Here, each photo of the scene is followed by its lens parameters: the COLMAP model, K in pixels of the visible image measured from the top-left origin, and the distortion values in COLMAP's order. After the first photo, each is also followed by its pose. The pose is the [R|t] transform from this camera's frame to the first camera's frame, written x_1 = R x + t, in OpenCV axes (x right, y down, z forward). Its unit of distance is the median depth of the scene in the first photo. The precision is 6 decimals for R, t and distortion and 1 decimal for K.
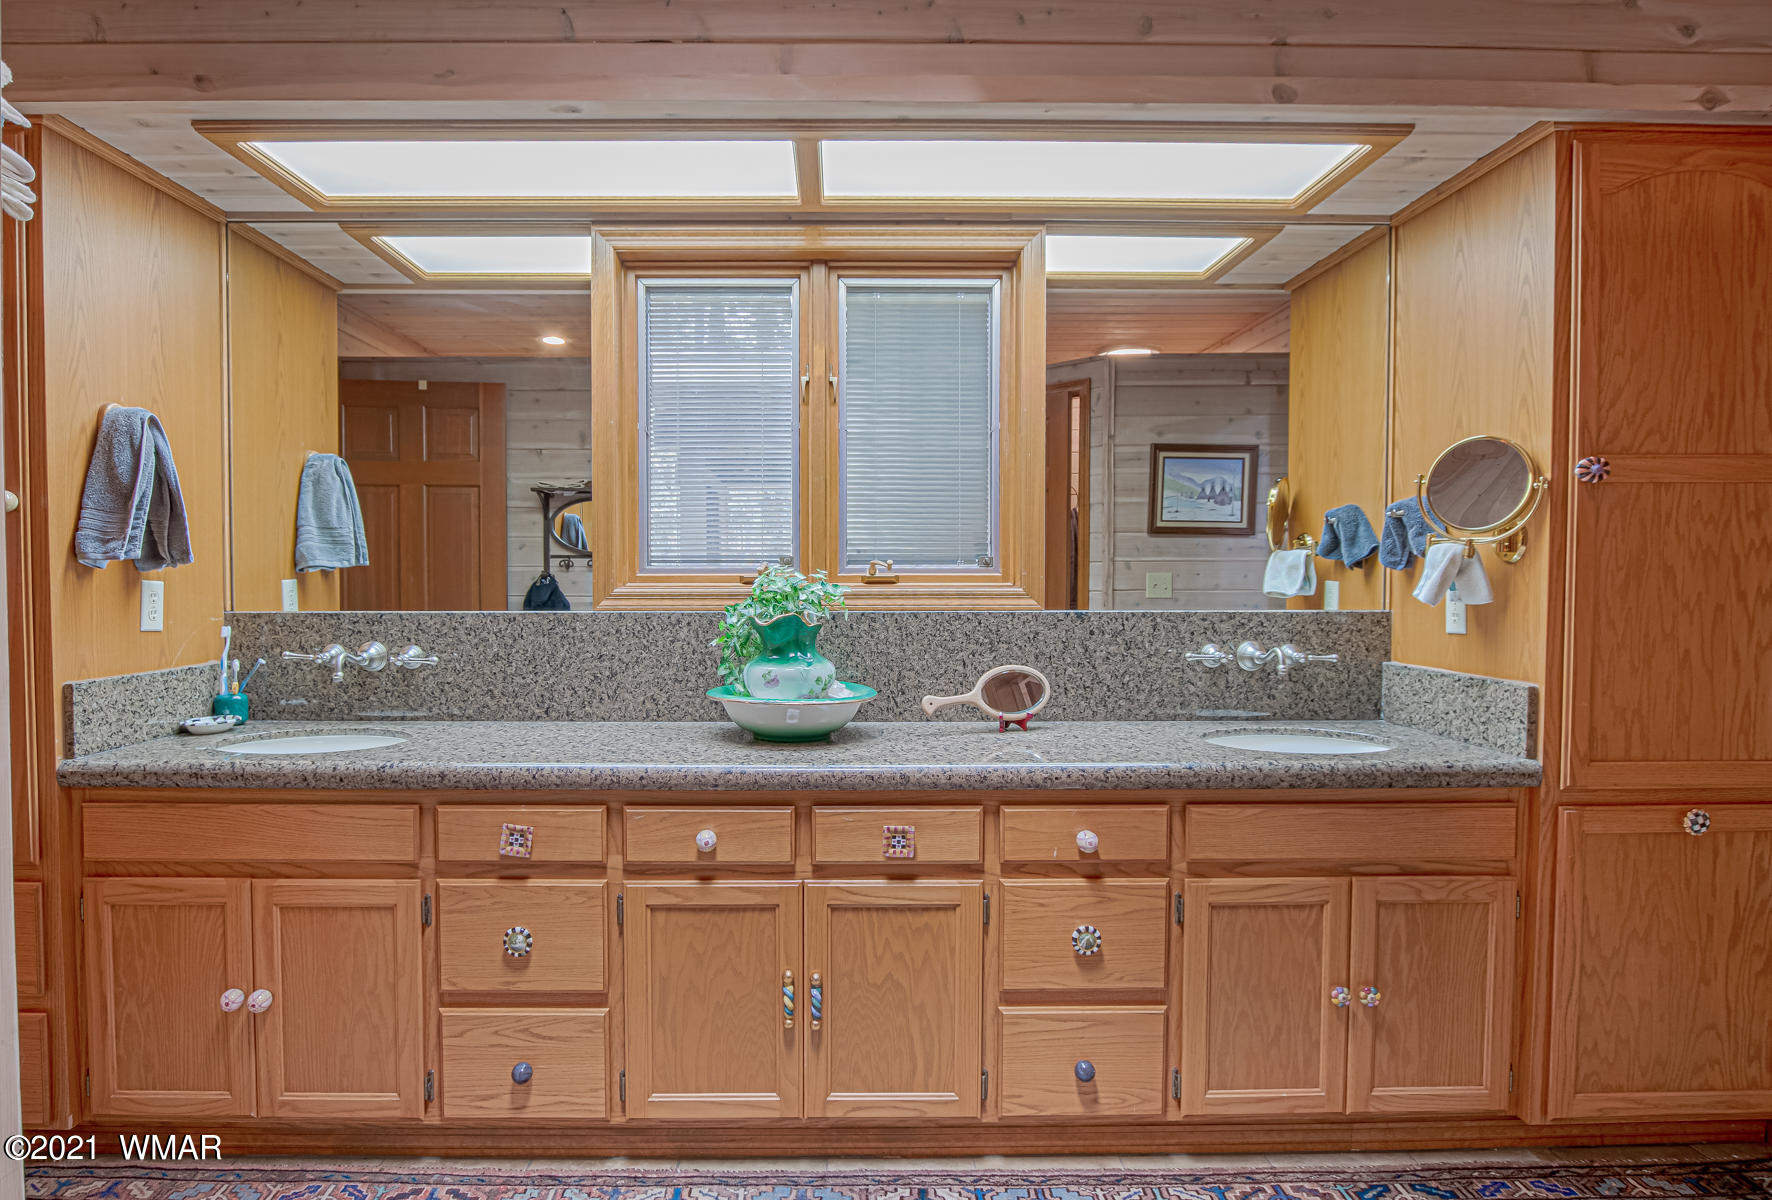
lens RADIAL K [[983.8, 0, 846.8], [0, 983.8, 606.8], [0, 0, 1]] dist [-0.030260, -0.000228]
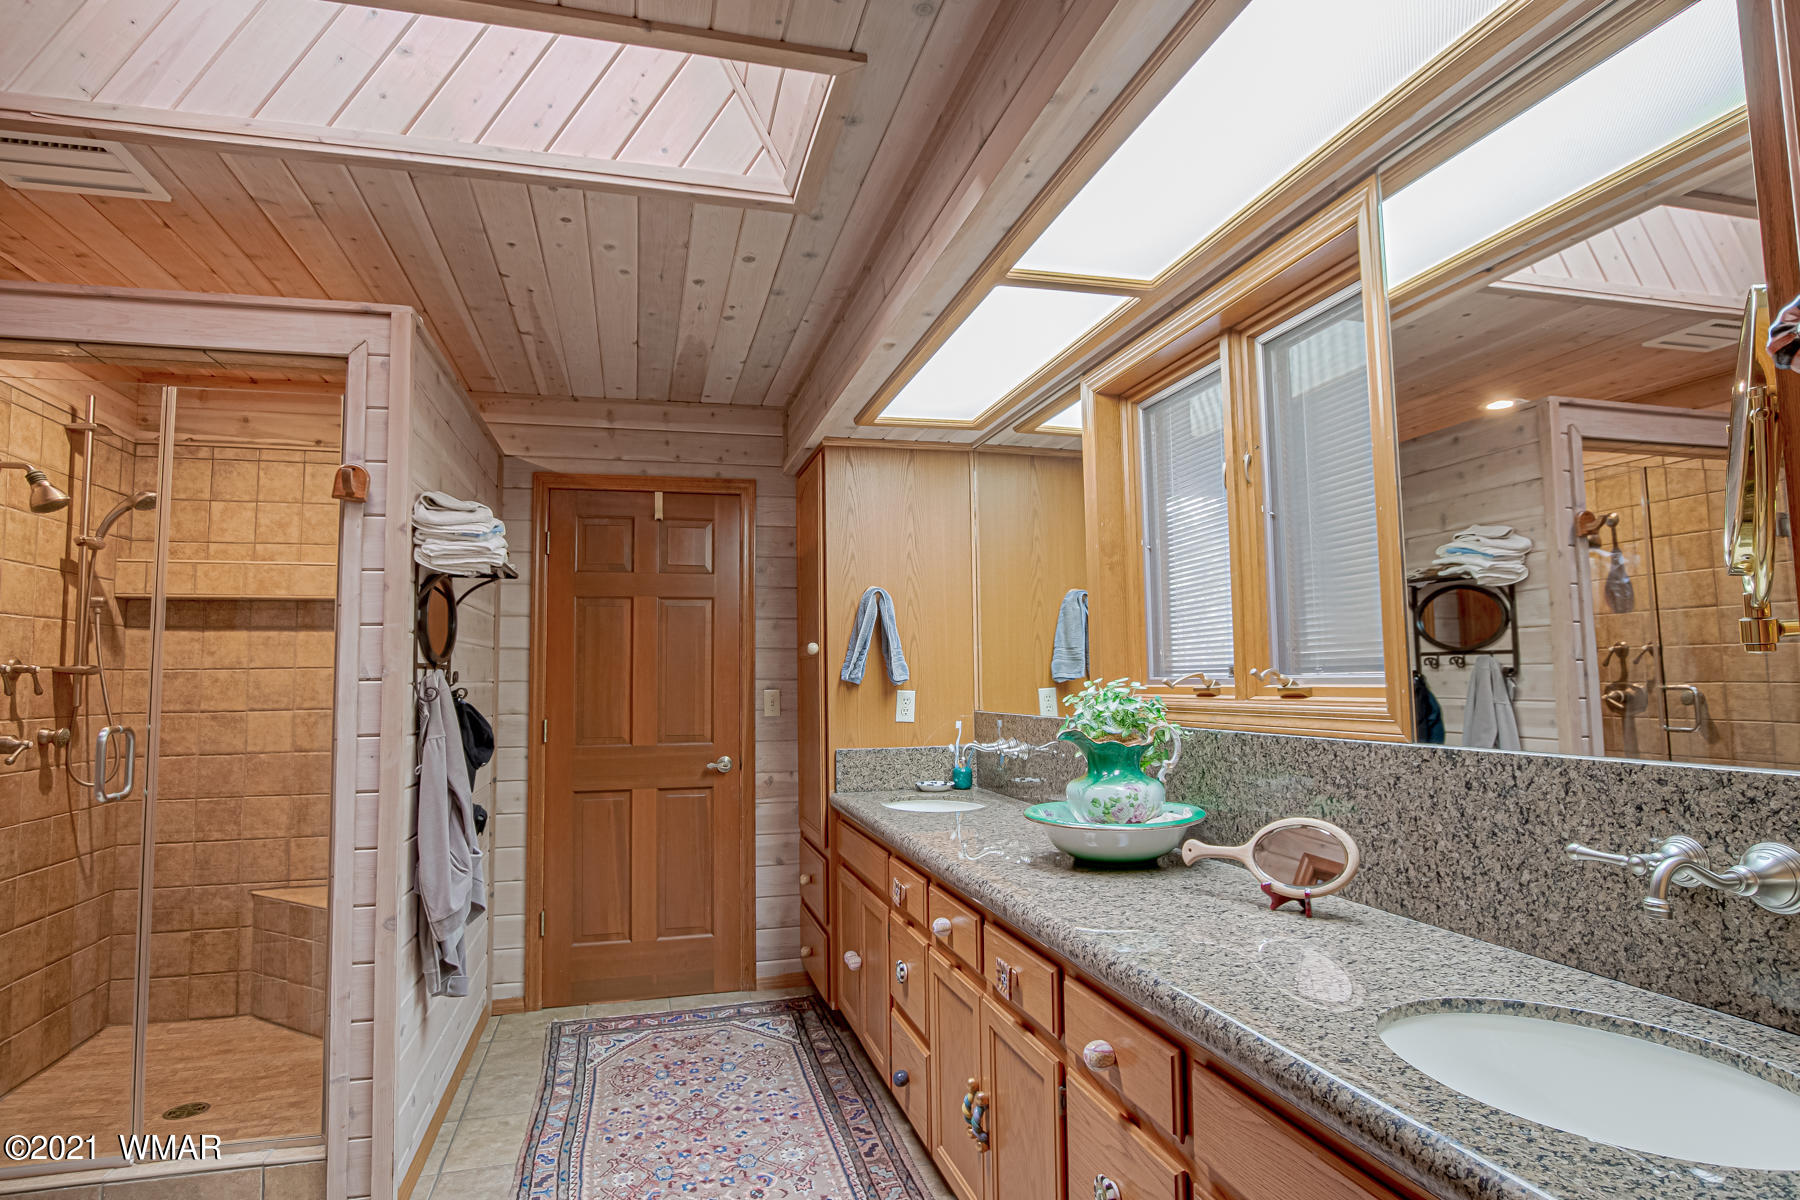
lens RADIAL K [[944.2, 0, 891.4], [0, 944.2, 603.1], [0, 0, 1]] dist [-0.029249, 0.008133]
pose [[0.248922, -0.082077, -0.965040, 0.716194], [-0.009516, 0.996147, -0.087177, -0.031067], [0.968477, 0.030884, 0.247182, 0.518394]]
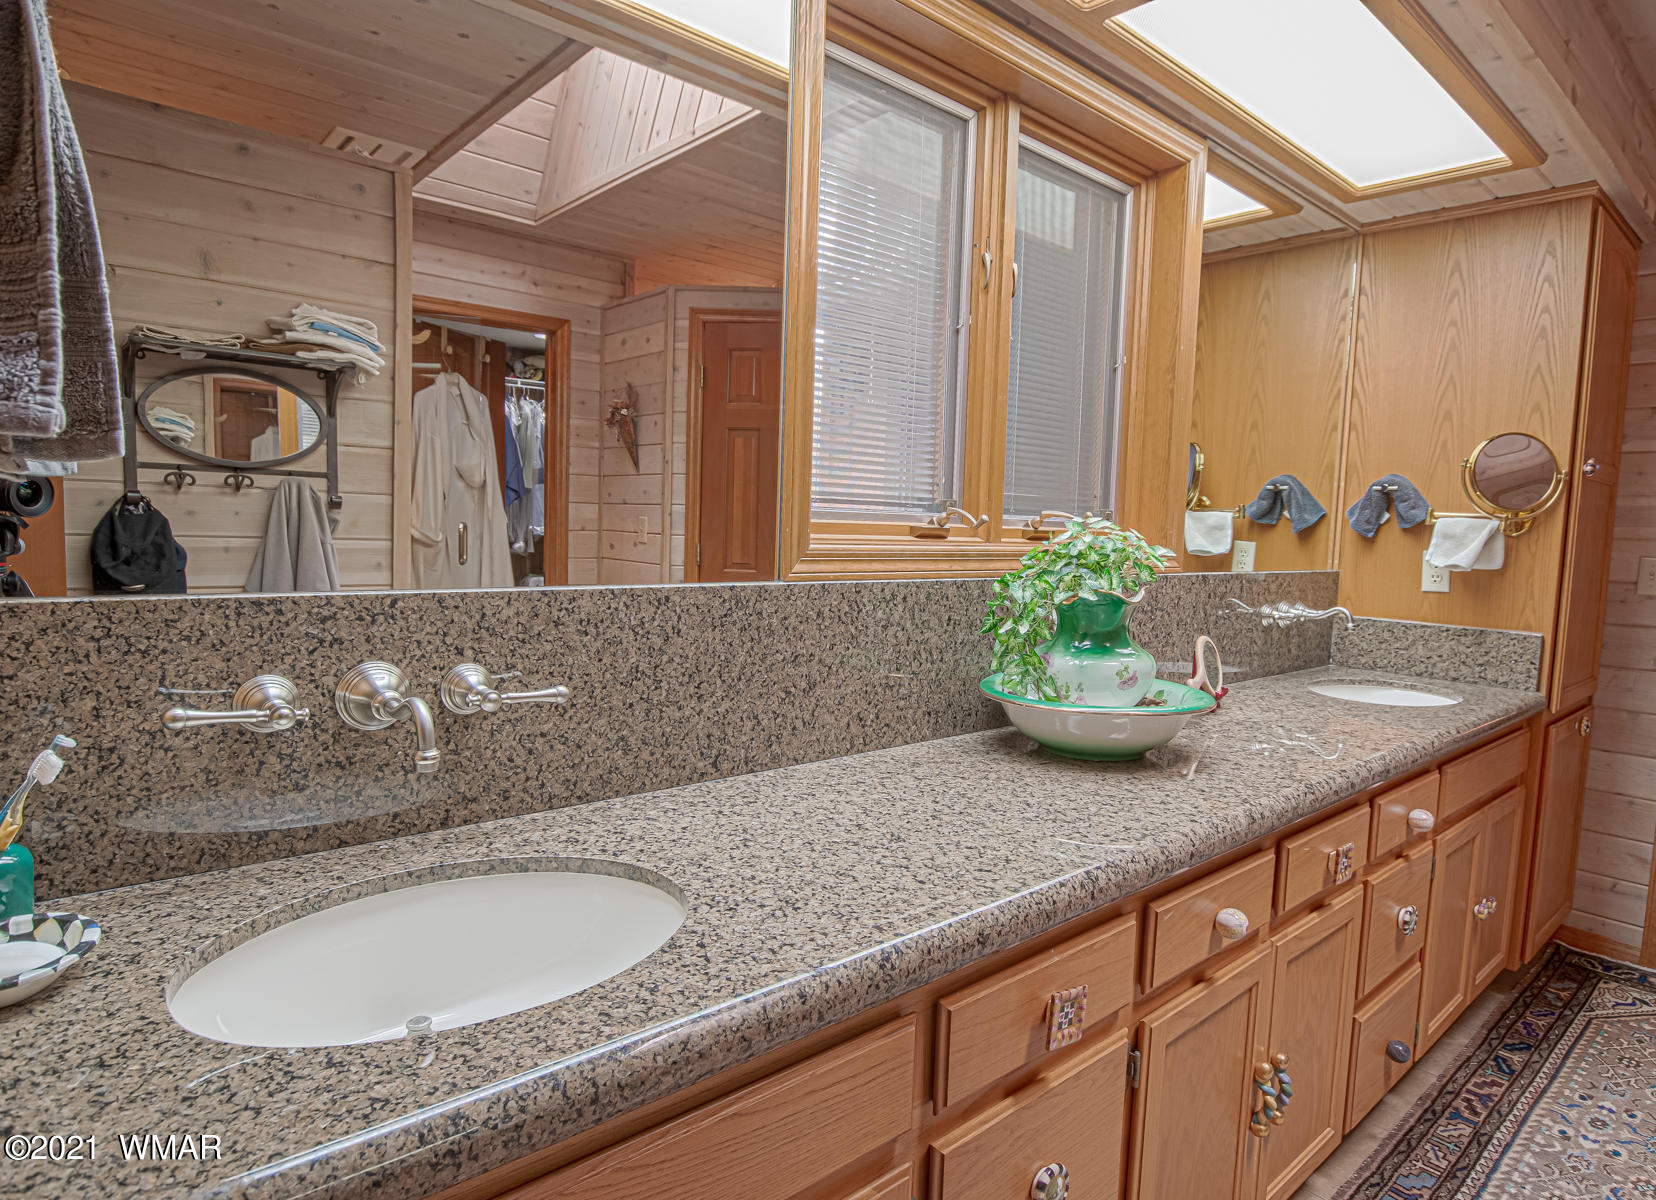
lens RADIAL K [[943.6, 0, 862.5], [0, 943.6, 603.1], [0, 0, 1]] dist [-0.026647, 0.000261]
pose [[0.736193, -0.032341, 0.675998, -0.610745], [-0.013595, 0.997949, 0.062550, -0.019082], [-0.676635, -0.055239, 0.734244, 0.558151]]
